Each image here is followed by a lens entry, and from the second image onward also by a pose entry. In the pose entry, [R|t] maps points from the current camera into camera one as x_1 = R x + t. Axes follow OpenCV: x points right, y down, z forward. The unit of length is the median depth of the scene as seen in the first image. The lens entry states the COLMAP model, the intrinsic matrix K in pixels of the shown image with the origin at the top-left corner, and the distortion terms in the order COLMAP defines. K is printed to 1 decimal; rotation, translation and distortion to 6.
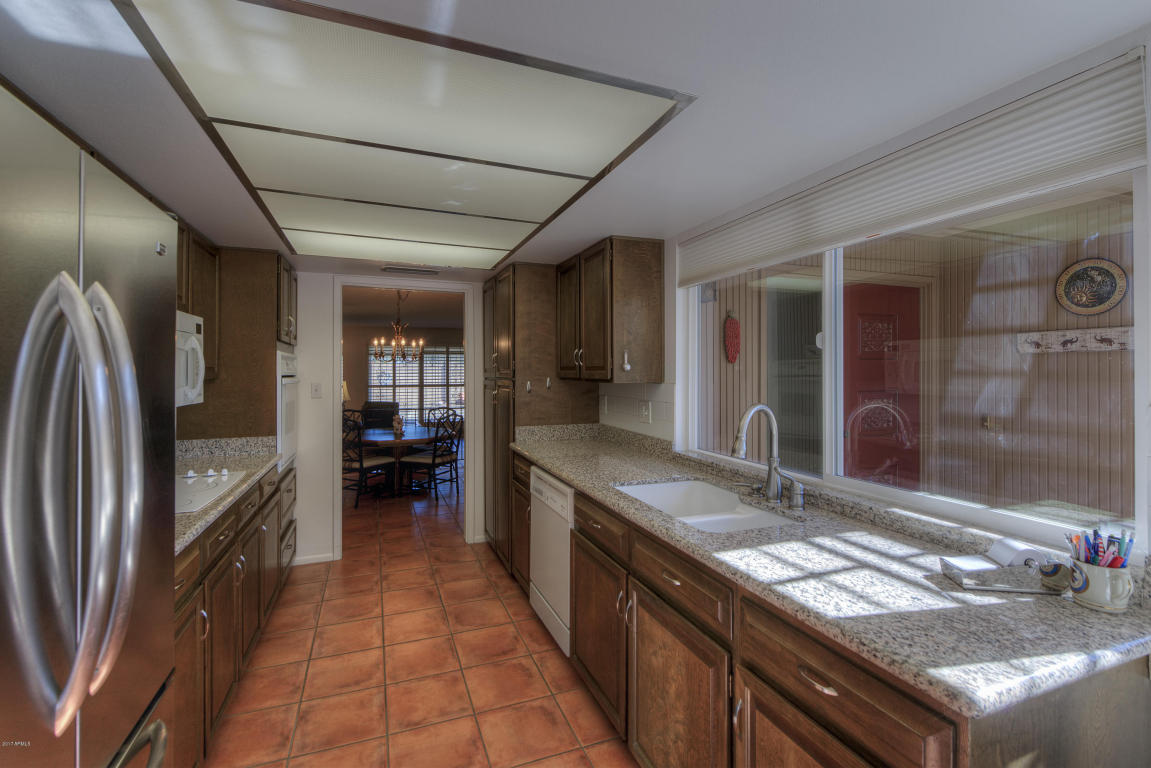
lens RADIAL K [[521.0, 0, 576.1], [0, 521.0, 365.4], [0, 0, 1]] dist [0.011883, -0.000139]
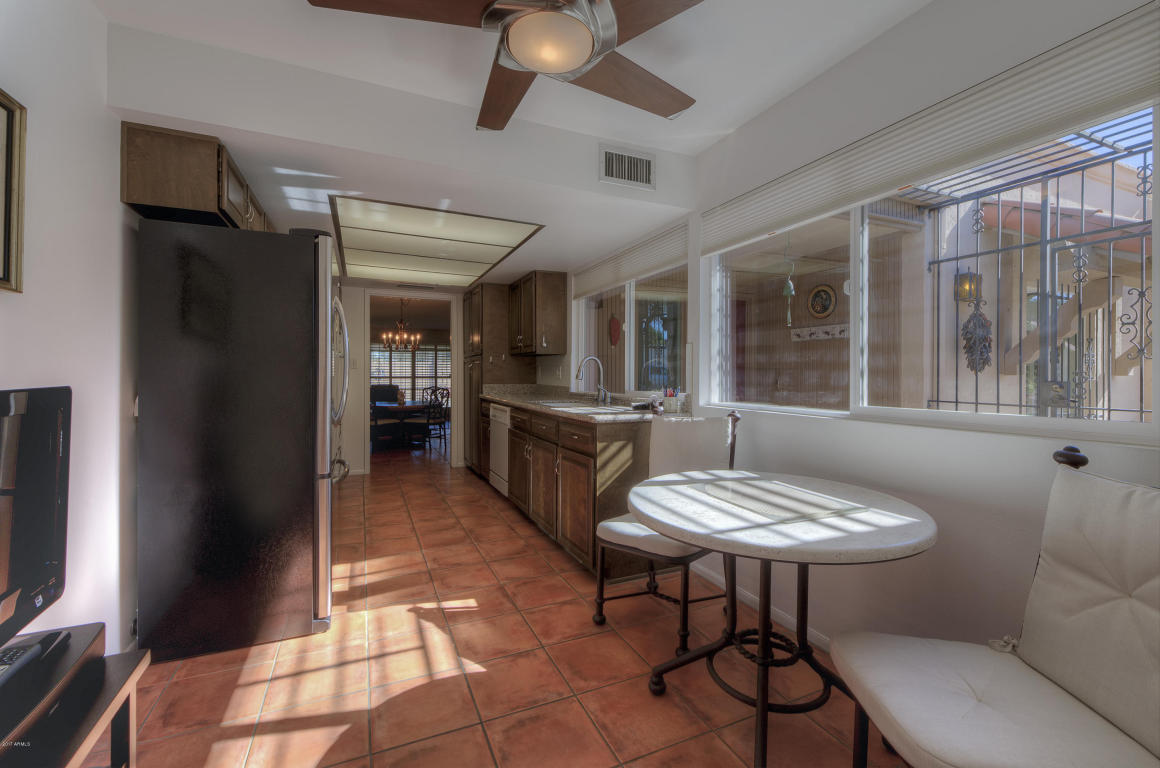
lens RADIAL K [[490.8, 0, 580.0], [0, 490.8, 371.4], [0, 0, 1]] dist [0.026030, -0.000013]
pose [[0.998820, 0.002299, 0.048510, 0.116201], [-0.002535, 0.999985, 0.004805, 0.071771], [-0.048499, -0.004923, 0.998811, -0.562380]]
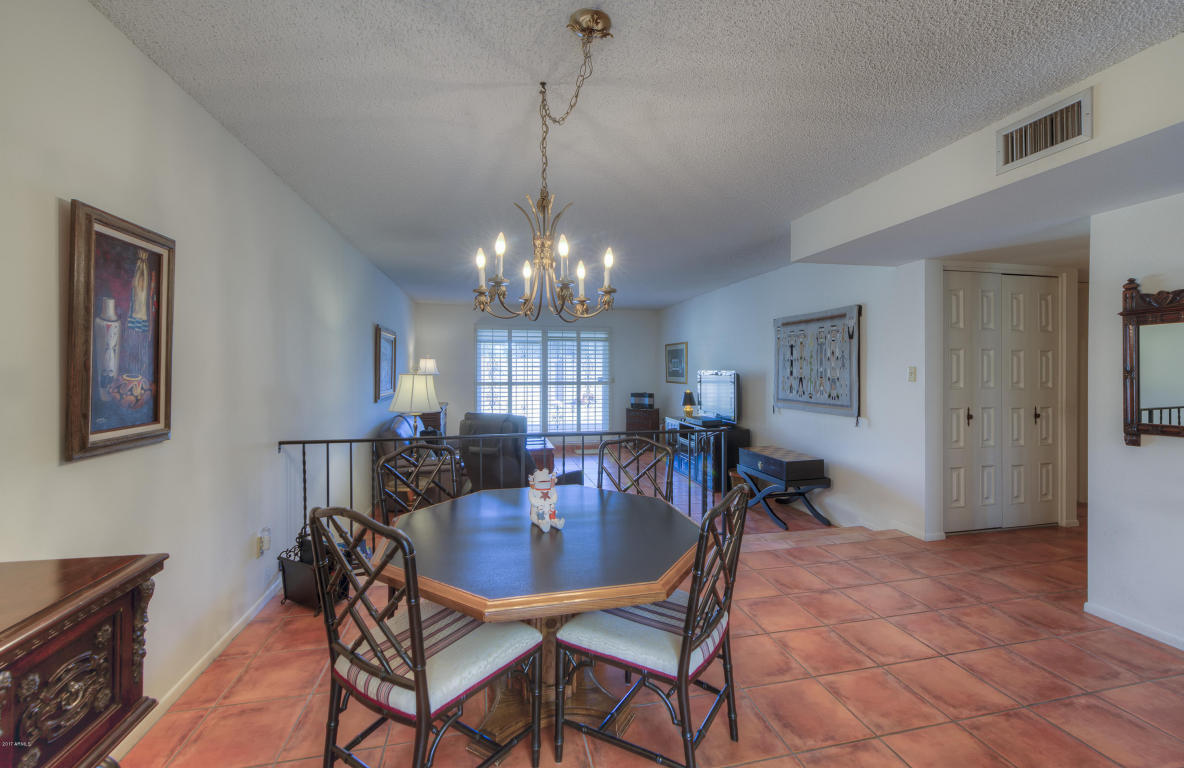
lens RADIAL K [[475.2, 0, 590.0], [0, 475.2, 363.8], [0, 0, 1]] dist [-0.000703, -0.000139]
pose [[0.987969, -0.000931, -0.154651, -0.477972], [0.000887, 1.000000, -0.000355, 0.041900], [0.154651, 0.000213, 0.987969, 1.269107]]
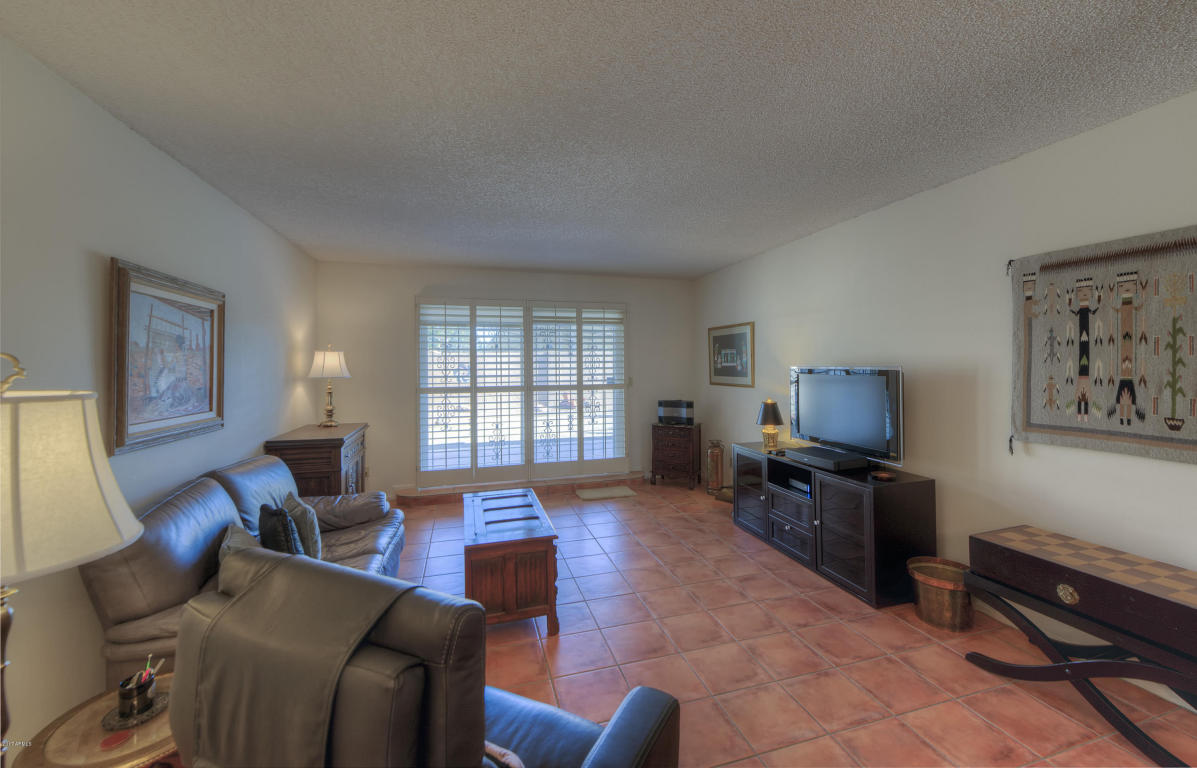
lens RADIAL K [[476.9, 0, 604.2], [0, 476.9, 361.4], [0, 0, 1]] dist [0.000043, -0.000114]
pose [[0.996952, -0.009250, -0.077467, -0.717935], [0.009461, 0.999952, 0.002348, 0.050201], [0.077442, -0.003074, 0.996992, 2.110369]]
